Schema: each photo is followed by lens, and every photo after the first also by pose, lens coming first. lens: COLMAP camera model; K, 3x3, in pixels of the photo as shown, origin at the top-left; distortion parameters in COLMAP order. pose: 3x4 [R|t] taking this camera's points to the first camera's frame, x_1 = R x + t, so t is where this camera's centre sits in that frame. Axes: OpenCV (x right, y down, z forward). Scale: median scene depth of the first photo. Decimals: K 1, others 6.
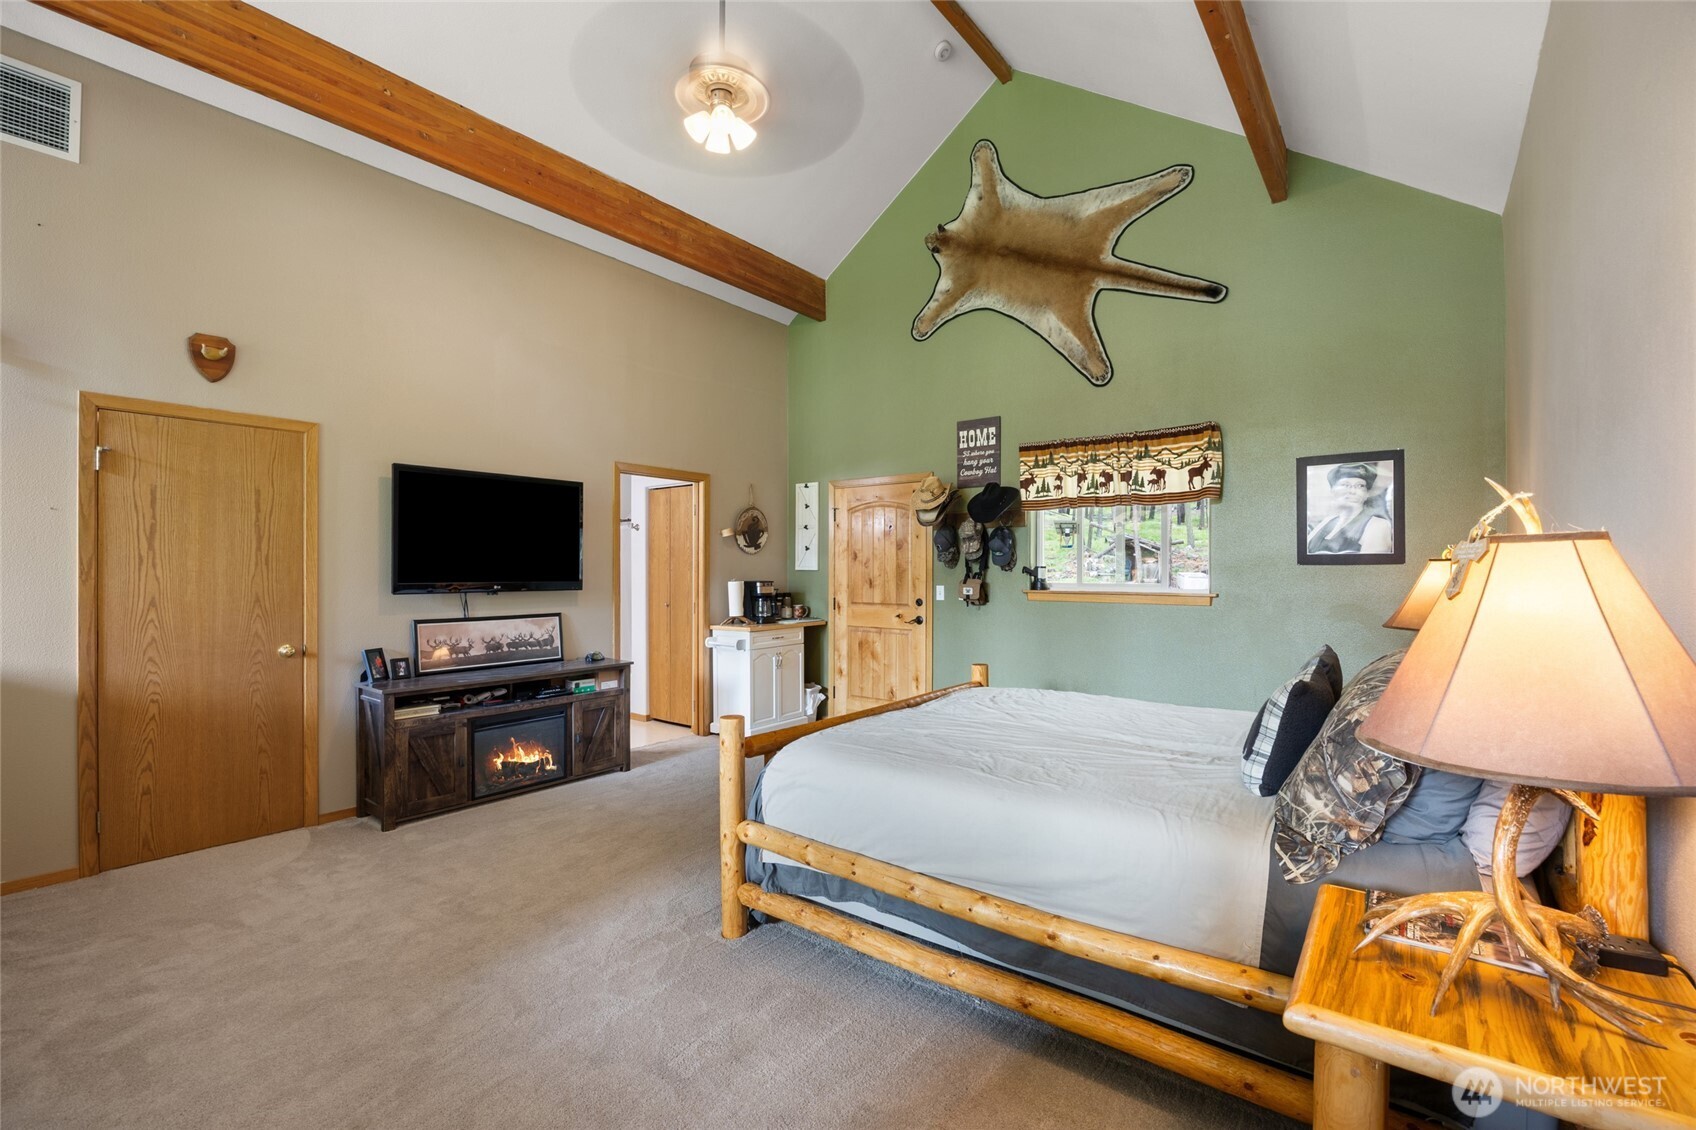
lens RADIAL K [[733.1, 0, 847.4], [0, 733.1, 583.1], [0, 0, 1]] dist [-0.020257, 0.000463]
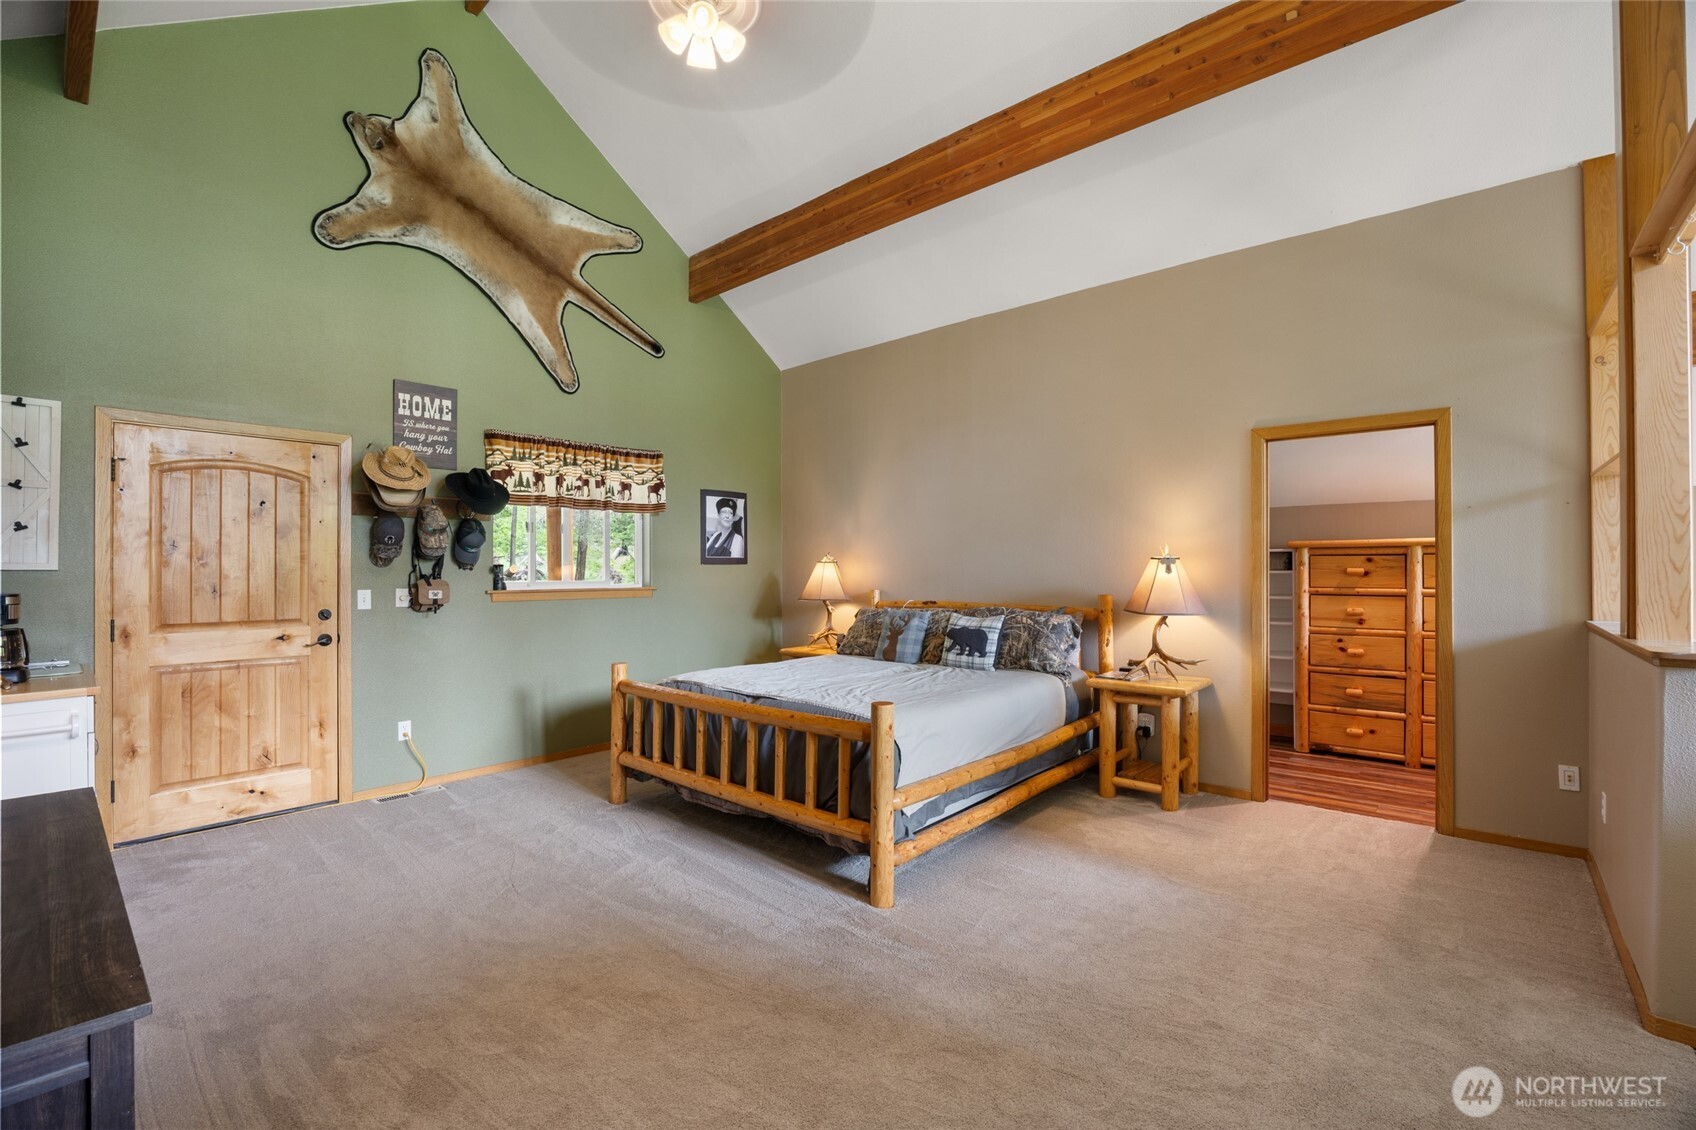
lens RADIAL K [[733.1, 0, 847.4], [0, 733.1, 583.1], [0, 0, 1]] dist [-0.020257, 0.000463]
pose [[0.054346, -0.024571, 0.998220, -0.650306], [0.017610, 0.999565, 0.023646, -0.013503], [-0.998367, 0.016293, 0.054755, 0.516647]]
